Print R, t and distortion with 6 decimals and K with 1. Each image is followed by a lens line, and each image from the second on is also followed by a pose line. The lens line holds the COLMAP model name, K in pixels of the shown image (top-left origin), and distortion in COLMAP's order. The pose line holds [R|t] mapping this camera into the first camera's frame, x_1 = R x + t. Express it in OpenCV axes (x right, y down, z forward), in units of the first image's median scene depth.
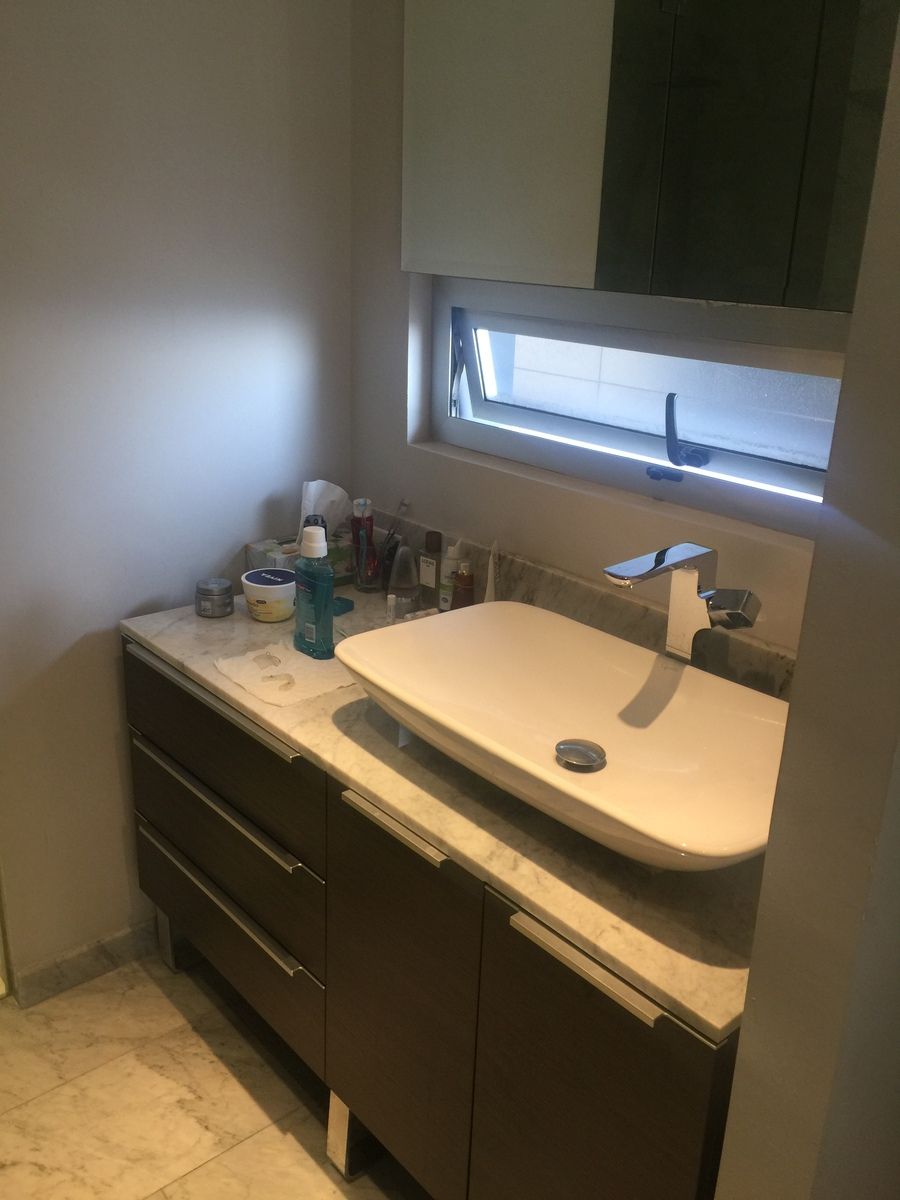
lens RADIAL K [[1026.5, 0, 450.0], [0, 1026.5, 600.0], [0, 0, 1]] dist [0.117322, -0.171961]
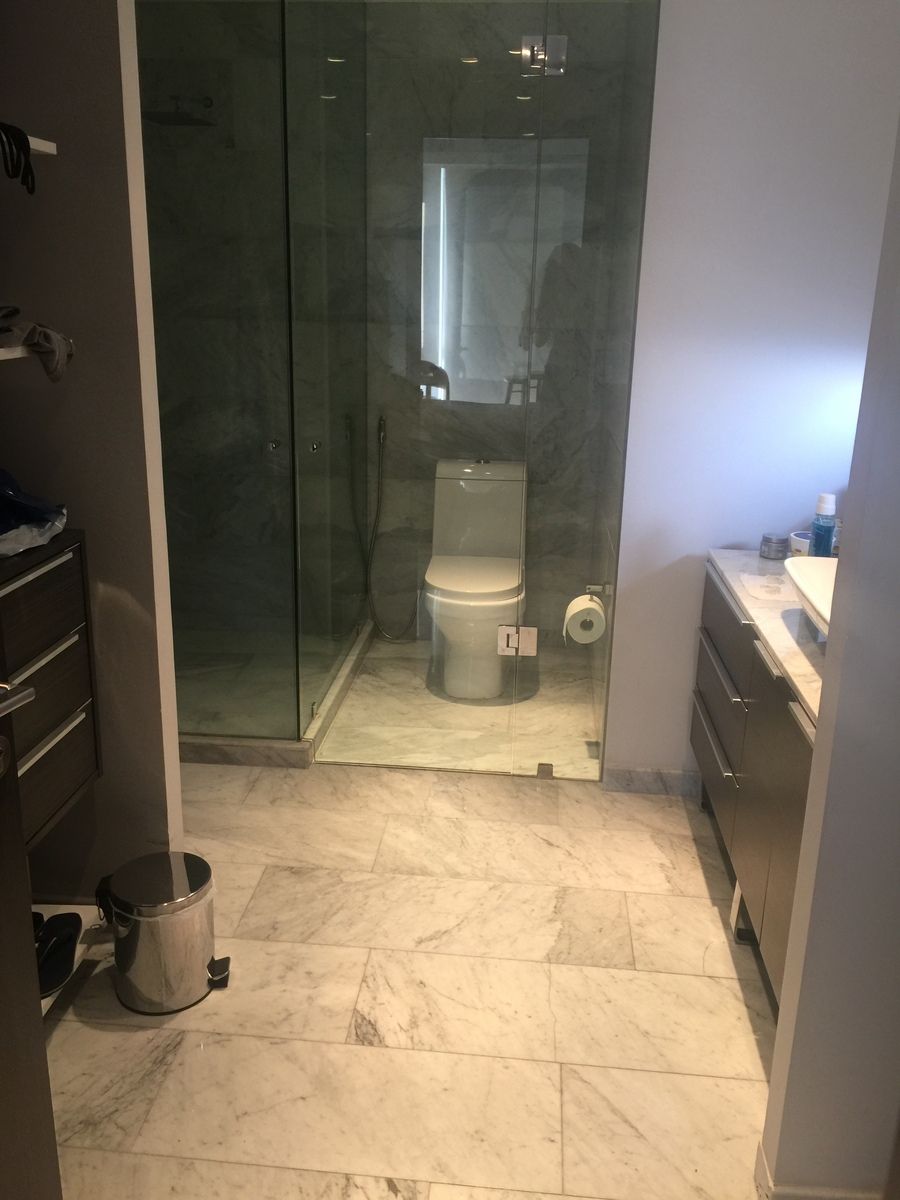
lens RADIAL K [[1026.5, 0, 450.0], [0, 1026.5, 600.0], [0, 0, 1]] dist [0.117322, -0.171961]
pose [[0.691972, 0.181784, -0.698663, 0.477157], [-0.240565, 0.970528, 0.014259, 0.157870], [0.680664, 0.158207, 0.715309, -0.310379]]
